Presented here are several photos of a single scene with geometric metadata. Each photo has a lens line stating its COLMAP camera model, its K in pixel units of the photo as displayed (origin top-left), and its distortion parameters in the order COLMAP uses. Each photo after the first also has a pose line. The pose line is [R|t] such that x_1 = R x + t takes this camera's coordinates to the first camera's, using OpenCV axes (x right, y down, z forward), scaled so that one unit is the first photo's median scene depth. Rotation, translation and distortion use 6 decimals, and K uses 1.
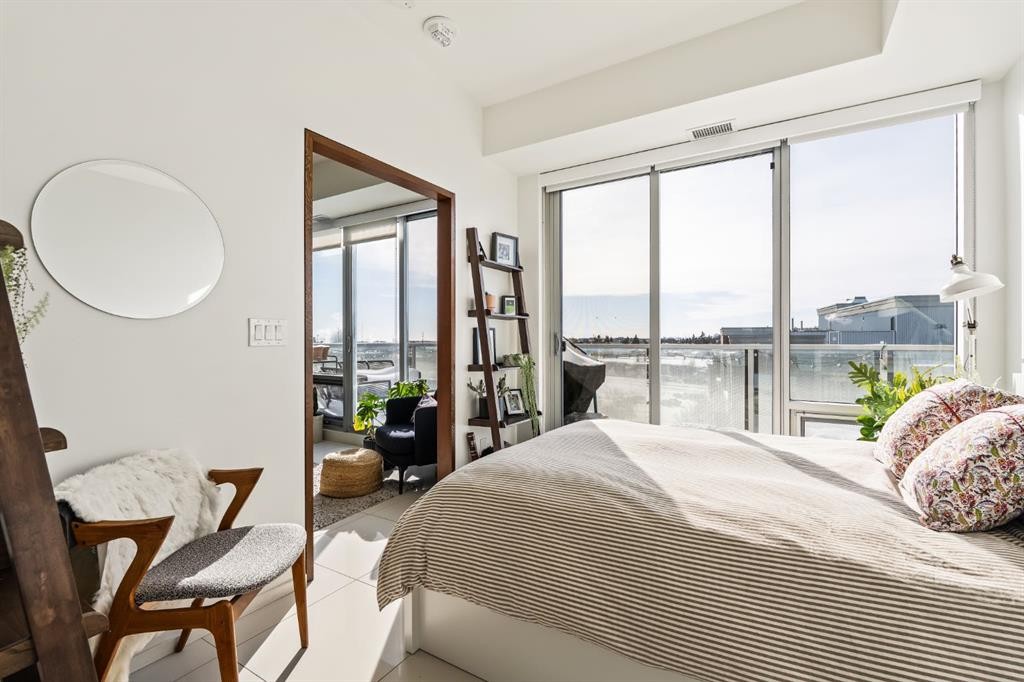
lens RADIAL K [[431.5, 0, 523.9], [0, 431.5, 344.8], [0, 0, 1]] dist [-0.002908, 0.000110]
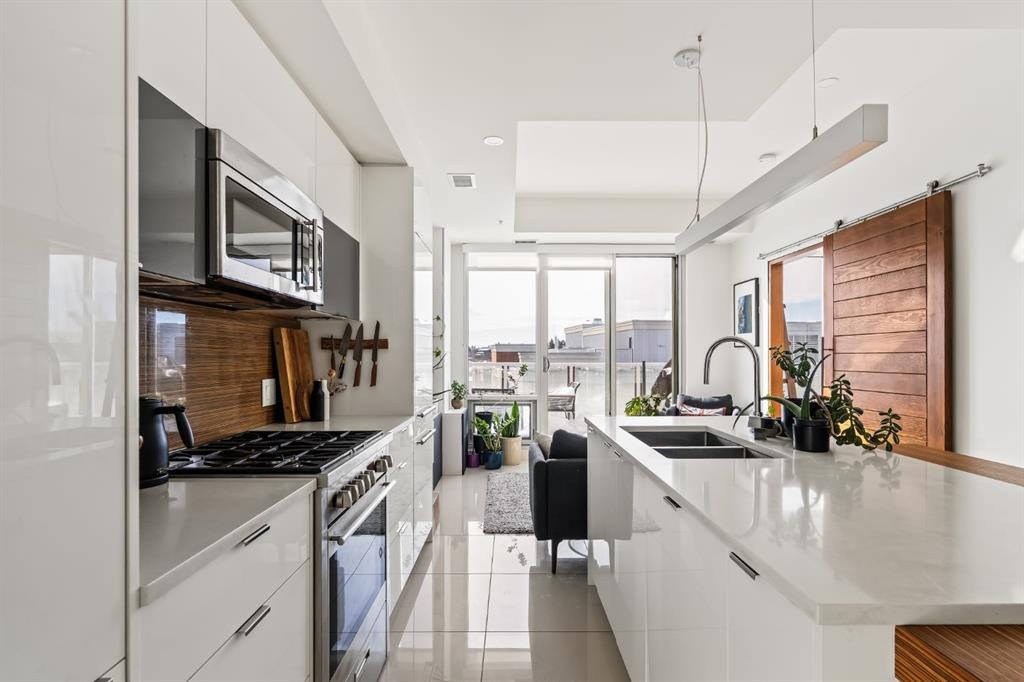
lens RADIAL K [[484.6, 0, 522.6], [0, 484.6, 351.6], [0, 0, 1]] dist [0.002832, 0.000754]
pose [[0.867887, 0.007180, 0.496710, -0.967807], [0.003205, 0.999794, -0.020052, -0.010324], [-0.496752, 0.018995, 0.867685, 0.012183]]
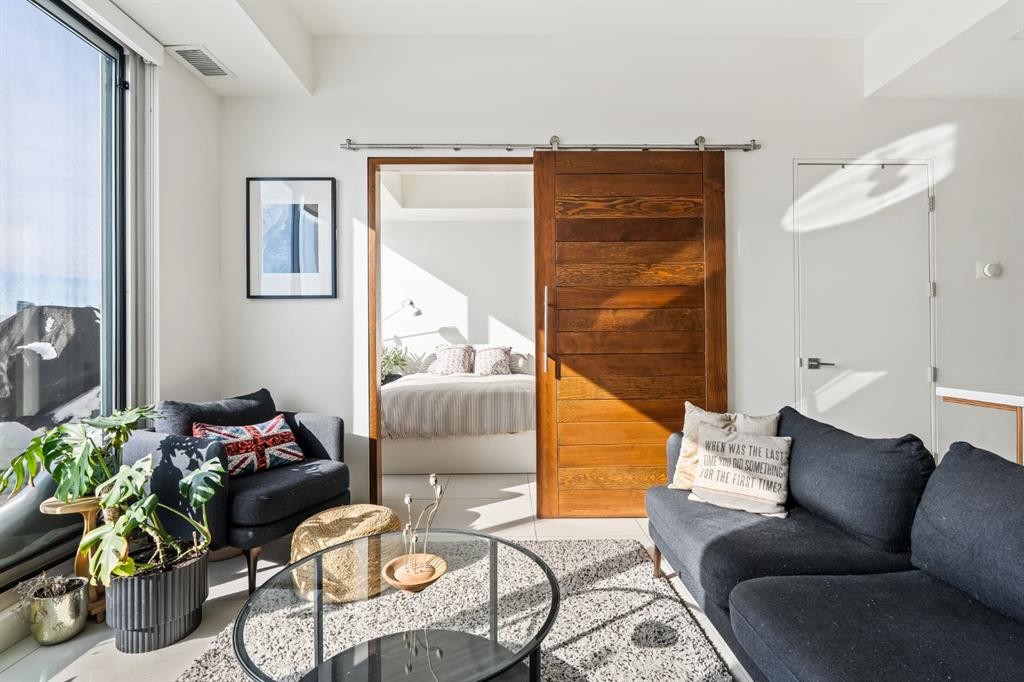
lens RADIAL K [[484.6, 0, 504.0], [0, 484.6, 334.5], [0, 0, 1]] dist [0.002832, 0.000754]
pose [[-0.483362, 0.009305, 0.875371, -0.669185], [0.017552, 0.999846, -0.000936, 0.007171], [-0.875244, 0.014912, -0.483451, 0.703706]]
